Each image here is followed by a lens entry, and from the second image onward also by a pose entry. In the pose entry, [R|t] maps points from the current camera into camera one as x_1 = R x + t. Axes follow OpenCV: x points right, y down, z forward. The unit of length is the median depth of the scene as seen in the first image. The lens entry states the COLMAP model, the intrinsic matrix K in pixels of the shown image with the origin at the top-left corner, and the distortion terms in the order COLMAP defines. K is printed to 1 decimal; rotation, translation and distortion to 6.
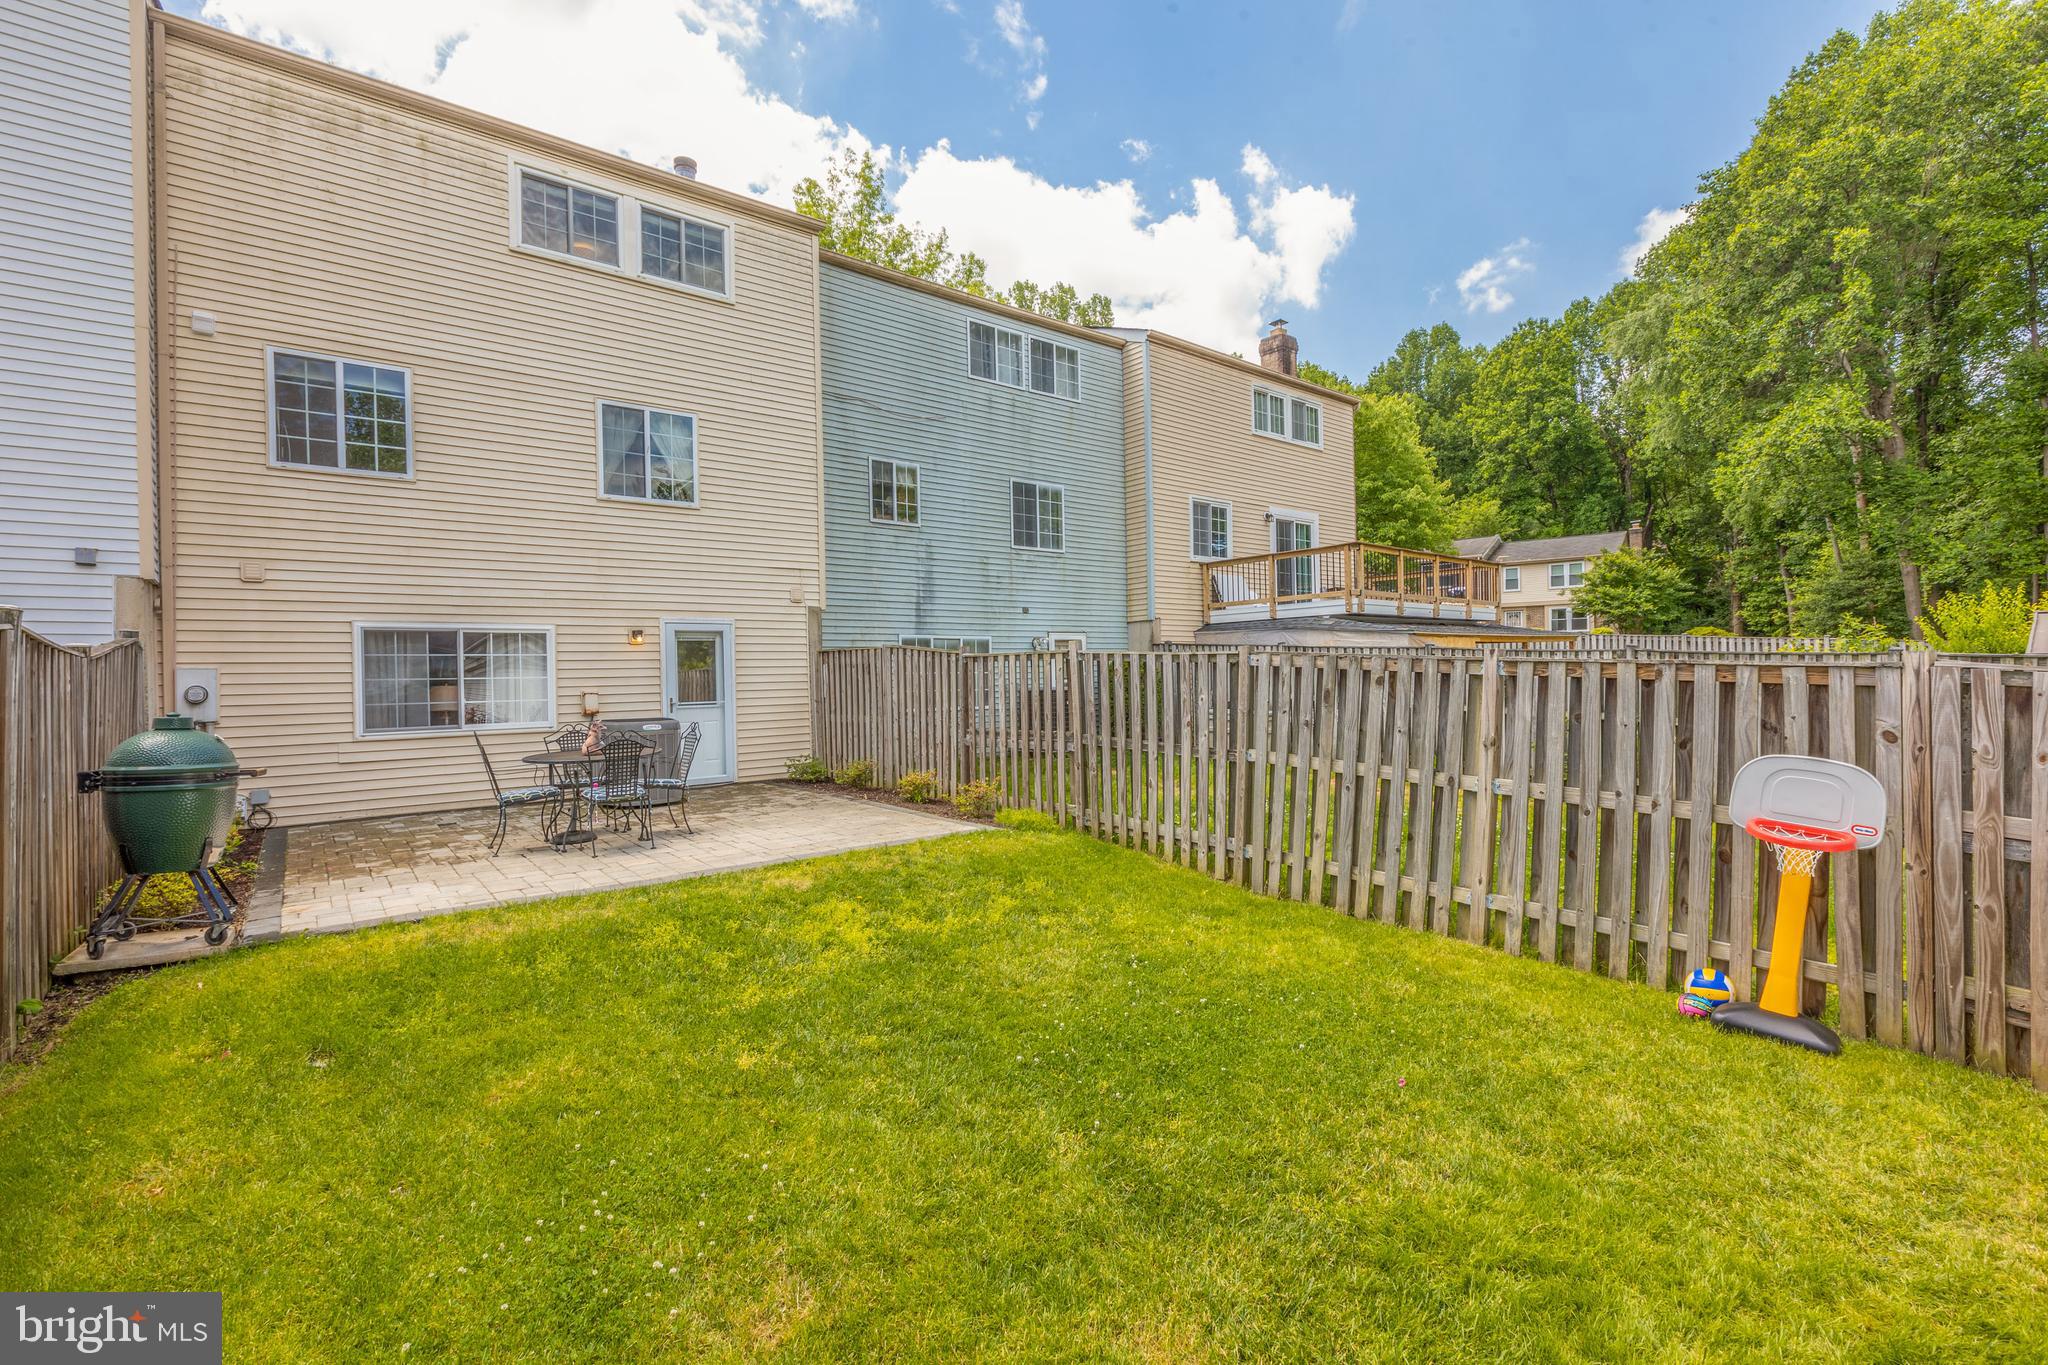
lens RADIAL K [[923.9, 0, 1022.6], [0, 923.9, 676.2], [0, 0, 1]] dist [-0.000114, 0.000325]
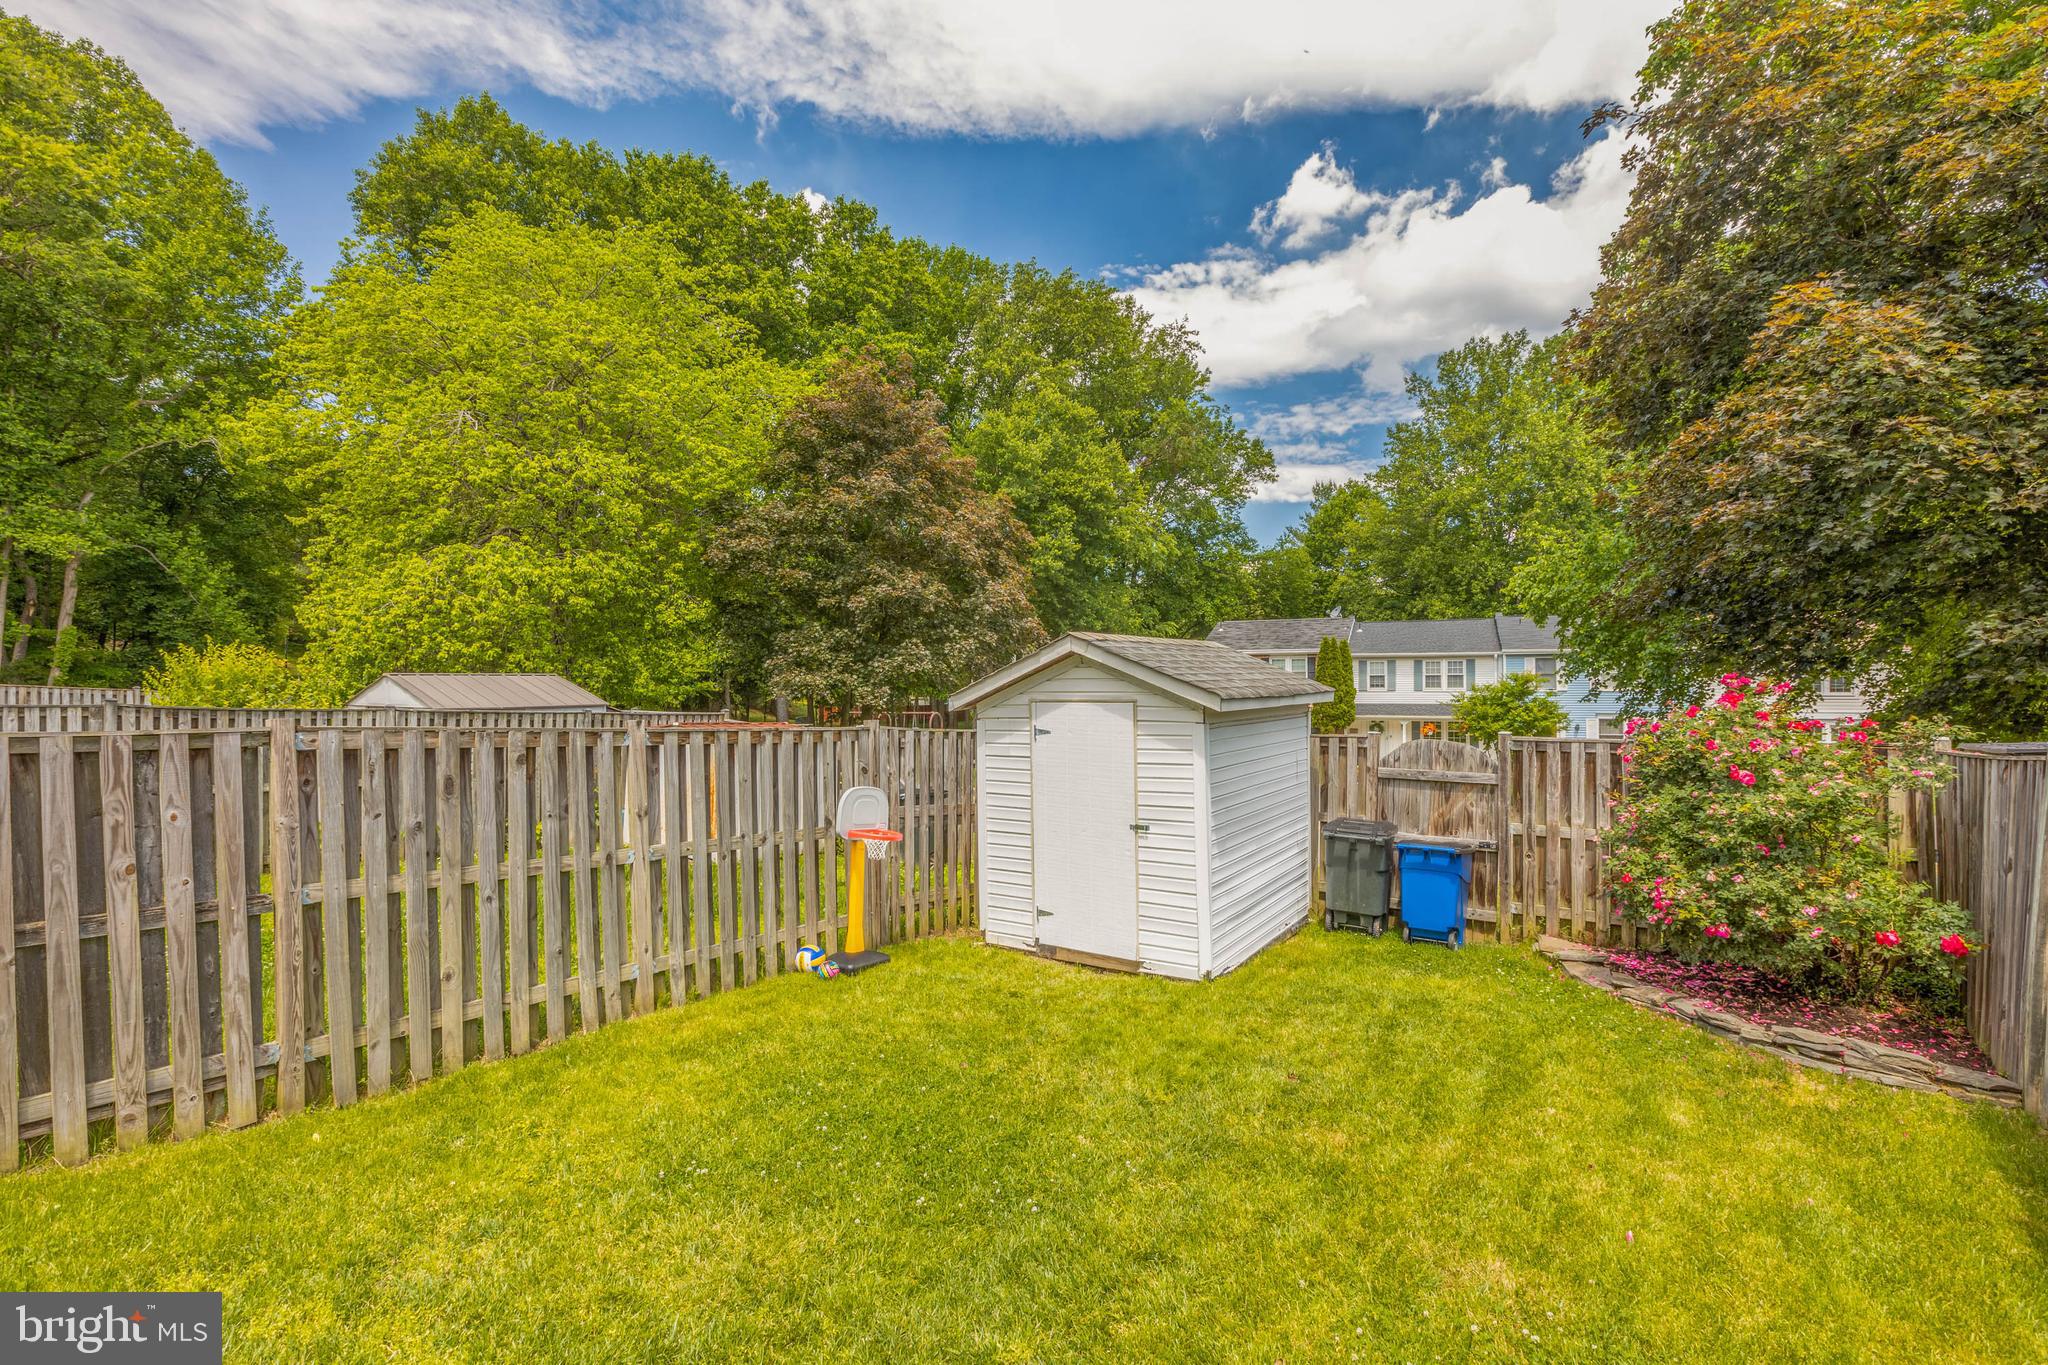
lens RADIAL K [[923.9, 0, 1027.6], [0, 923.9, 673.6], [0, 0, 1]] dist [-0.000114, 0.000325]
pose [[-0.264370, 0.026357, 0.964061, -0.534126], [0.013899, 0.999627, -0.023518, -0.046105], [-0.964321, 0.007182, -0.264638, 0.765018]]
